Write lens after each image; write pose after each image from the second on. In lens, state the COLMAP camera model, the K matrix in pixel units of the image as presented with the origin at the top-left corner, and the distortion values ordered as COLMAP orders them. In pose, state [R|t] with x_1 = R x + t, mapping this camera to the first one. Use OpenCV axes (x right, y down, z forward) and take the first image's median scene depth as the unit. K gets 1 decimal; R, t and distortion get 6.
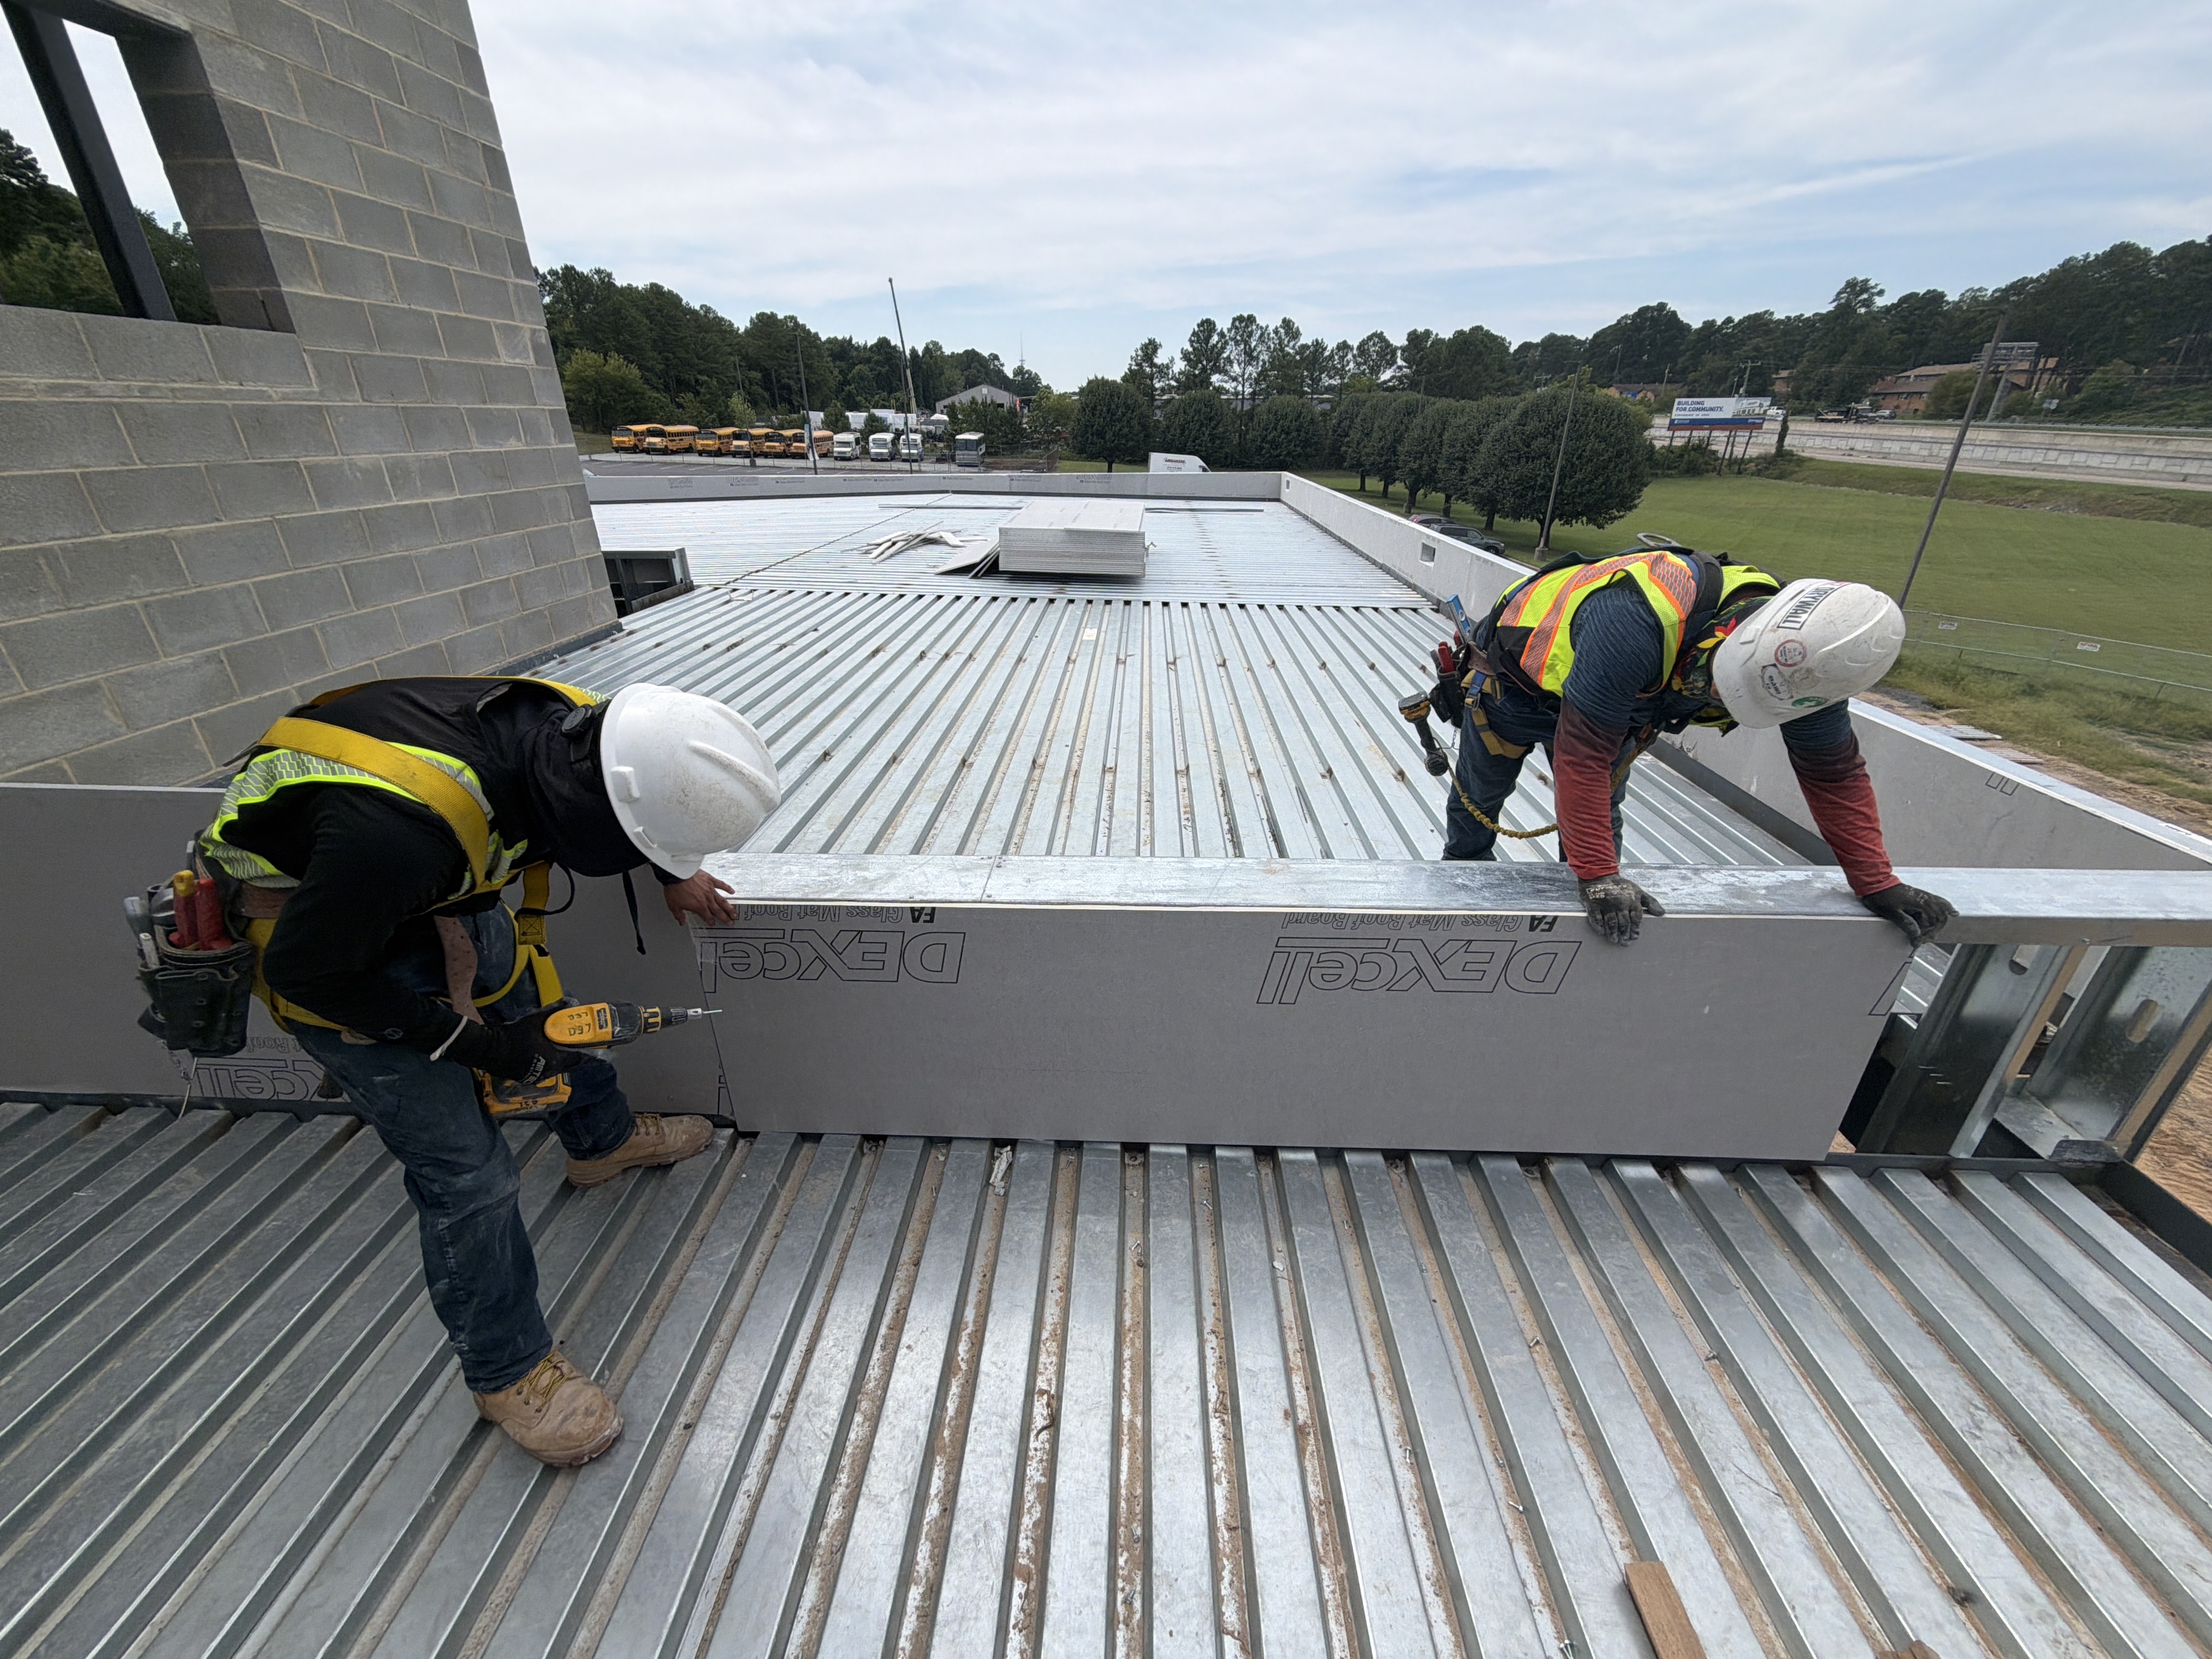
lens RADIAL K [[882.3, 0, 1106.0], [0, 882.3, 829.5], [0, 0, 1]] dist [0.000861, 0.000063]
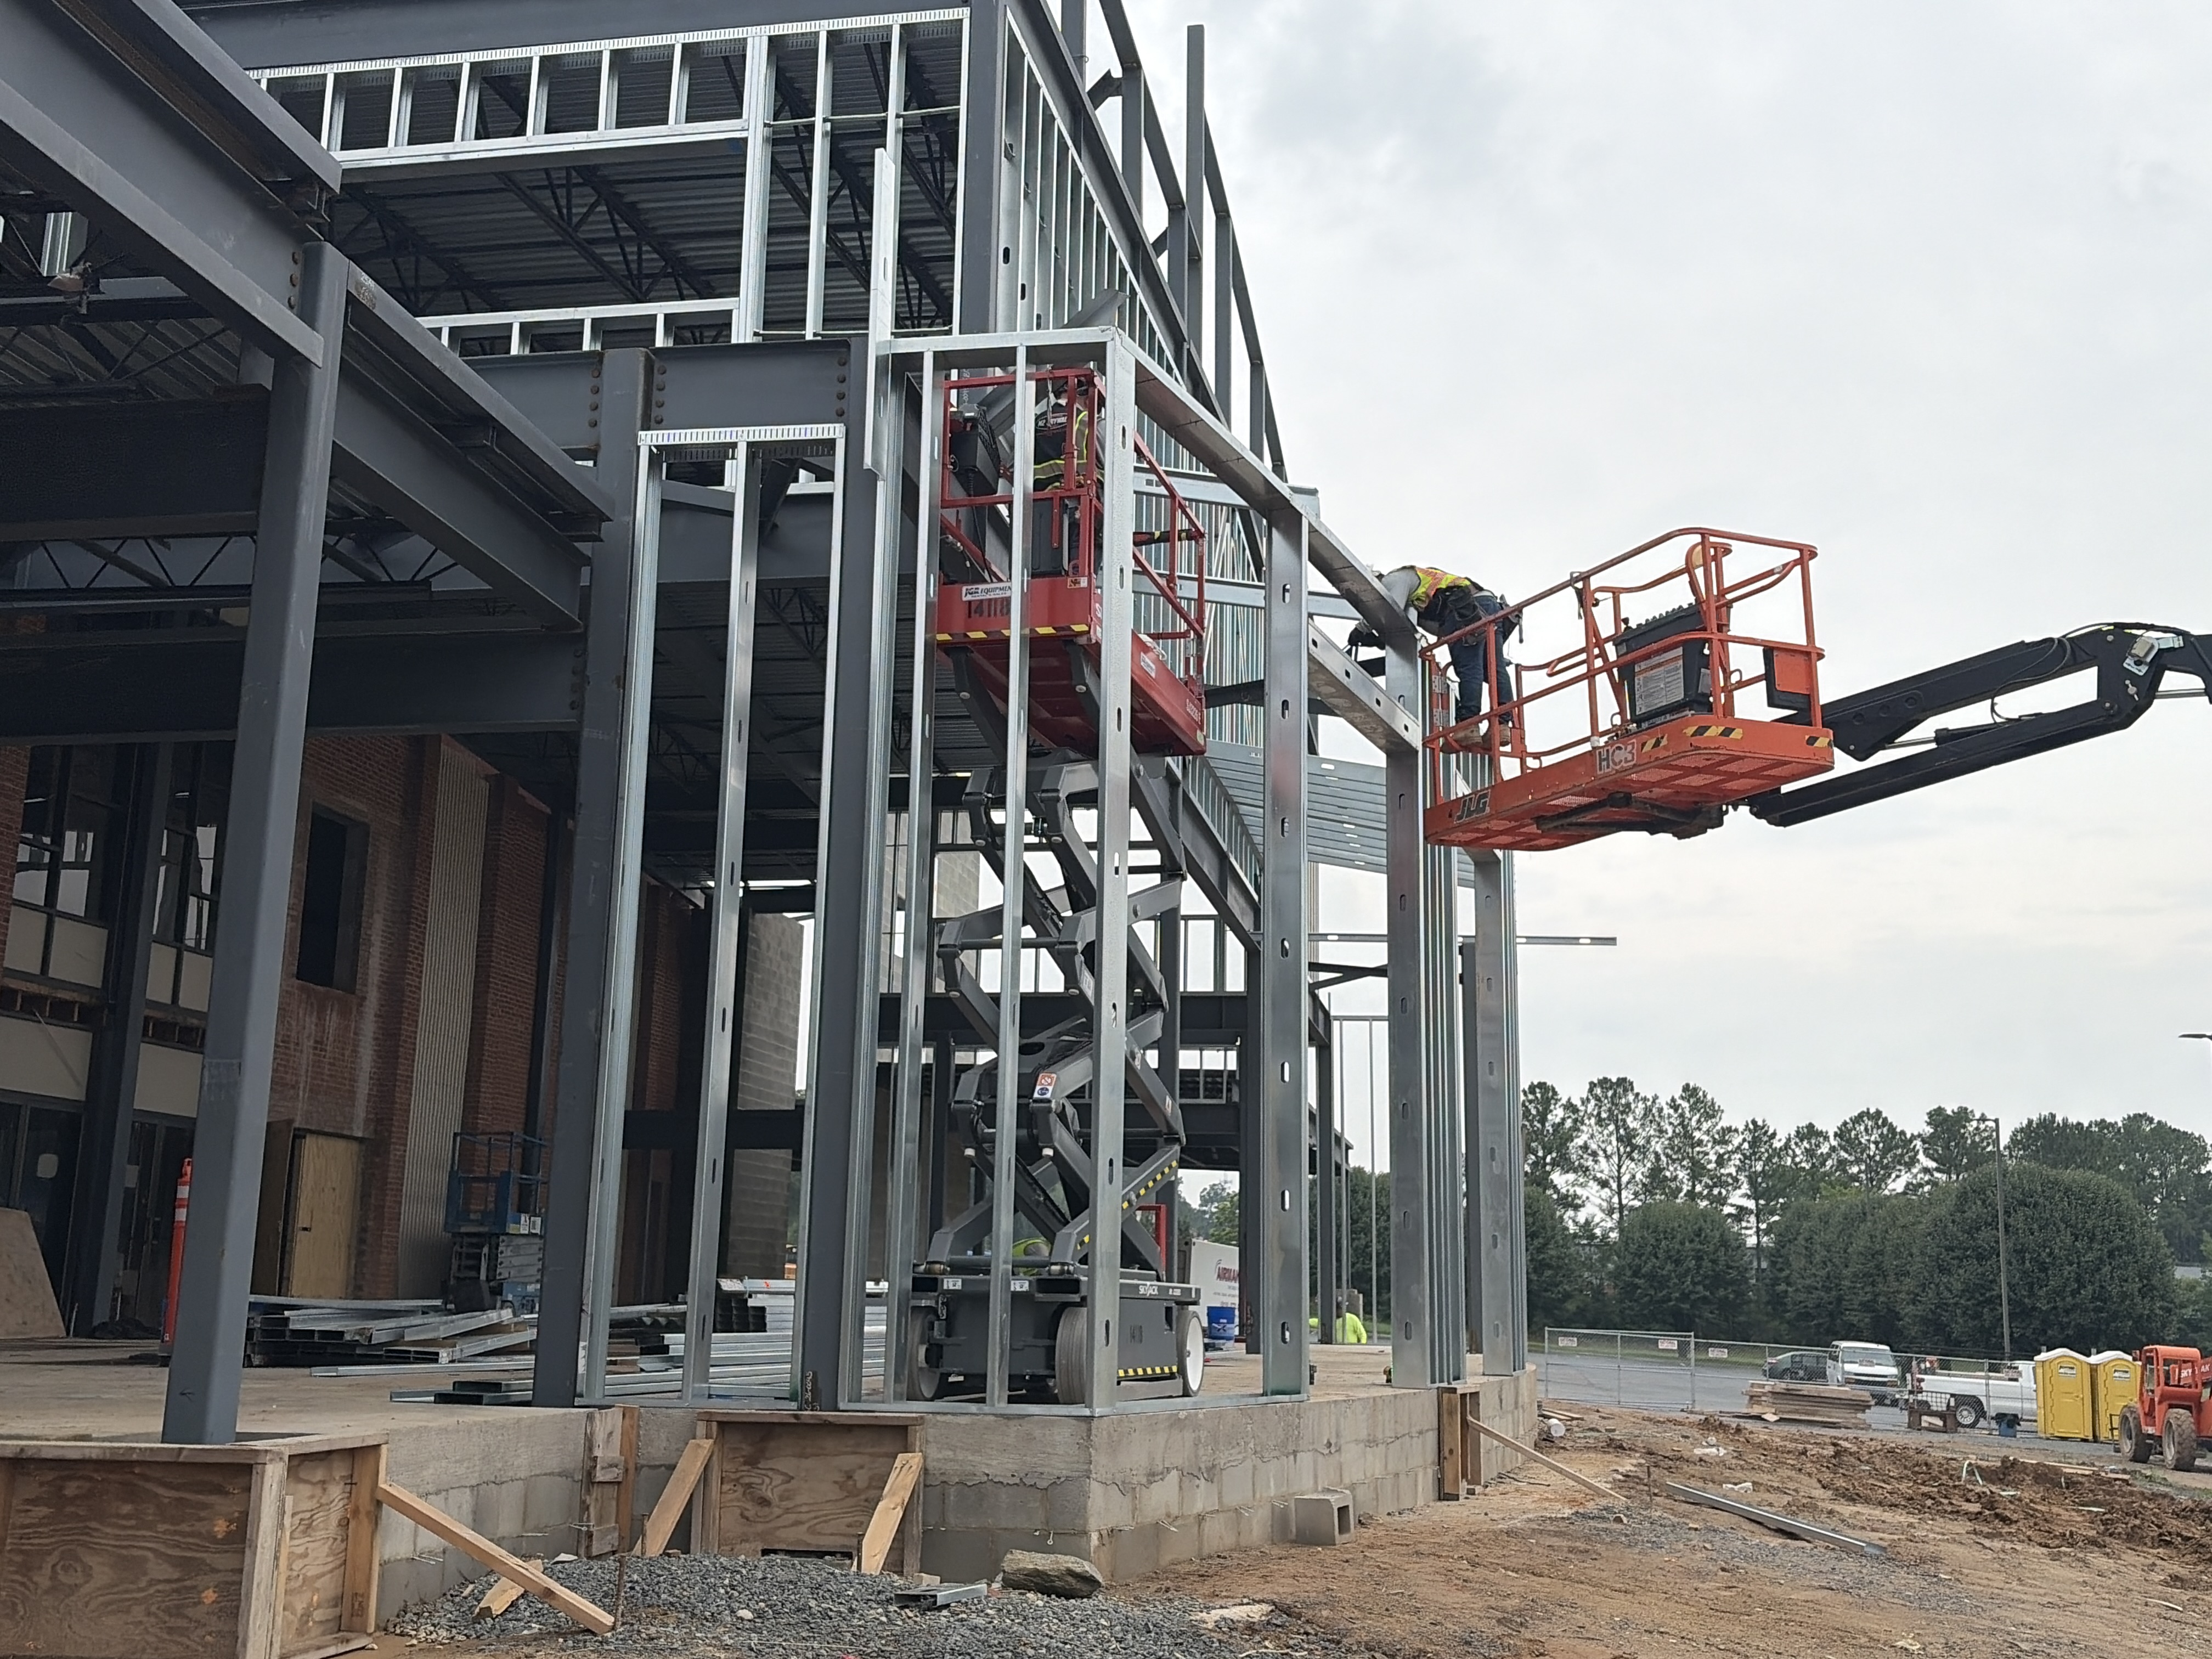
lens RADIAL K [[2215.3, 0, 1106.0], [0, 2215.3, 829.5], [0, 0, 1]] dist [-0.010016, -0.003826]
pose [[0.990273, 0.003409, -0.139097, 0.036168], [-0.086554, 0.797818, -0.596653, 0.141662], [0.108940, 0.602888, 0.790353, -0.213803]]
